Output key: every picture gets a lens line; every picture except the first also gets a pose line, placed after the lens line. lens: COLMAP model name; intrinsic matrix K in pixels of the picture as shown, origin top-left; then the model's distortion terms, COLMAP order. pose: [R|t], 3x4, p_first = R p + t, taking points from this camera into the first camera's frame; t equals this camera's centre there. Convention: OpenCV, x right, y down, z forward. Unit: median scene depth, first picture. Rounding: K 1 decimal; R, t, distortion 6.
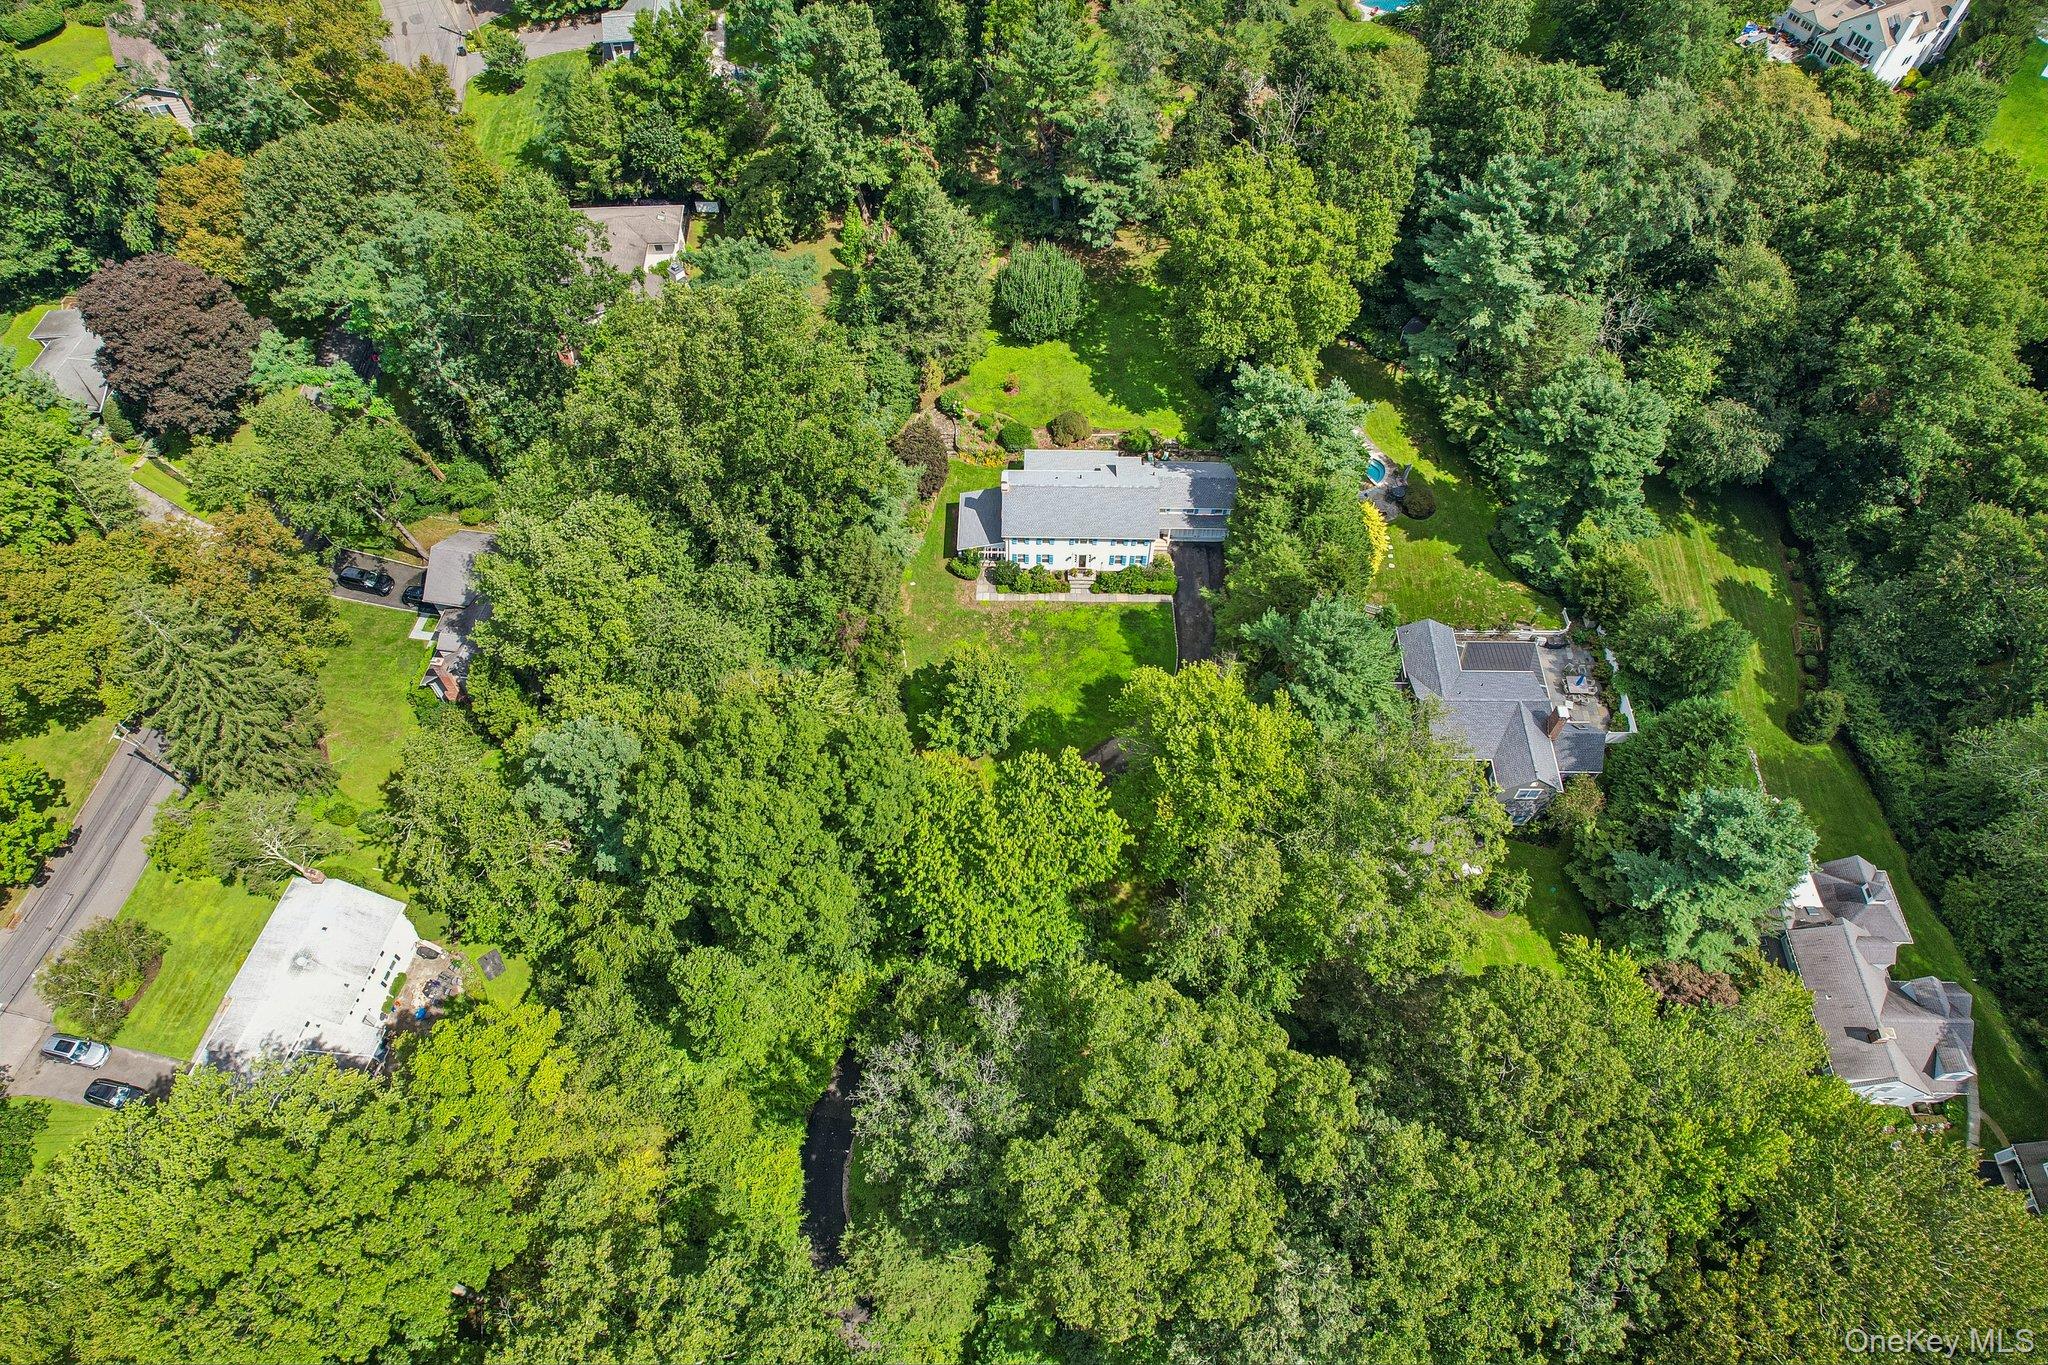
lens RADIAL K [[1334.3, 0, 1023.6], [0, 1334.3, 751.9], [0, 0, 1]] dist [-0.069707, 0.046722]
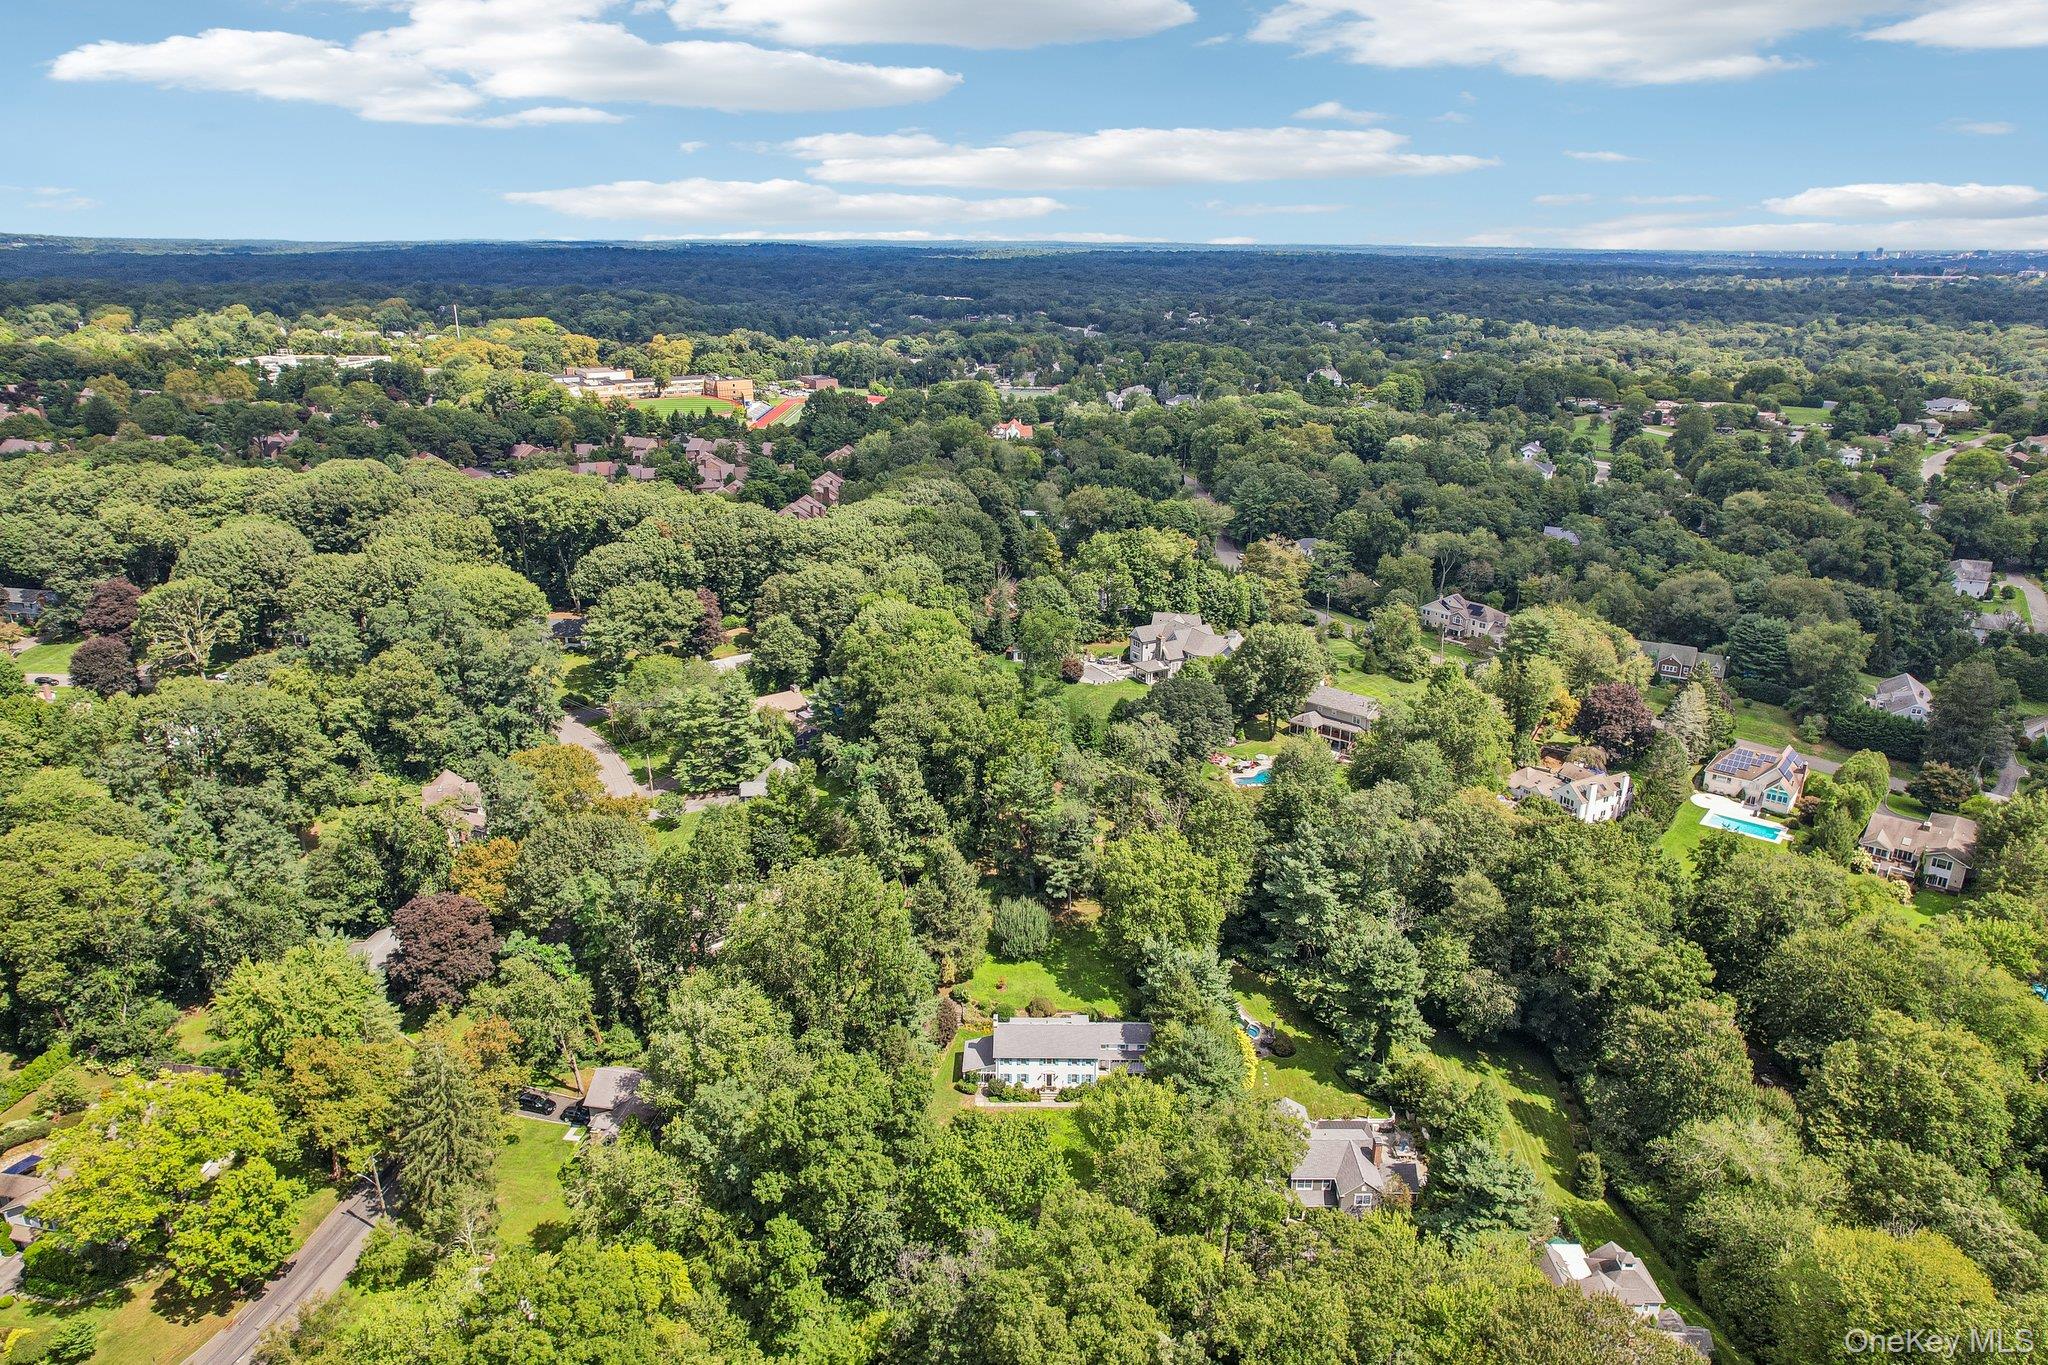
lens RADIAL K [[1334.3, 0, 1023.6], [0, 1334.3, 751.9], [0, 0, 1]] dist [-0.069707, 0.046722]
pose [[0.999992, -0.002975, -0.002564, 0.021196], [0.000902, 0.809323, -0.587363, 0.410767], [0.003823, 0.587356, 0.809319, -0.367649]]
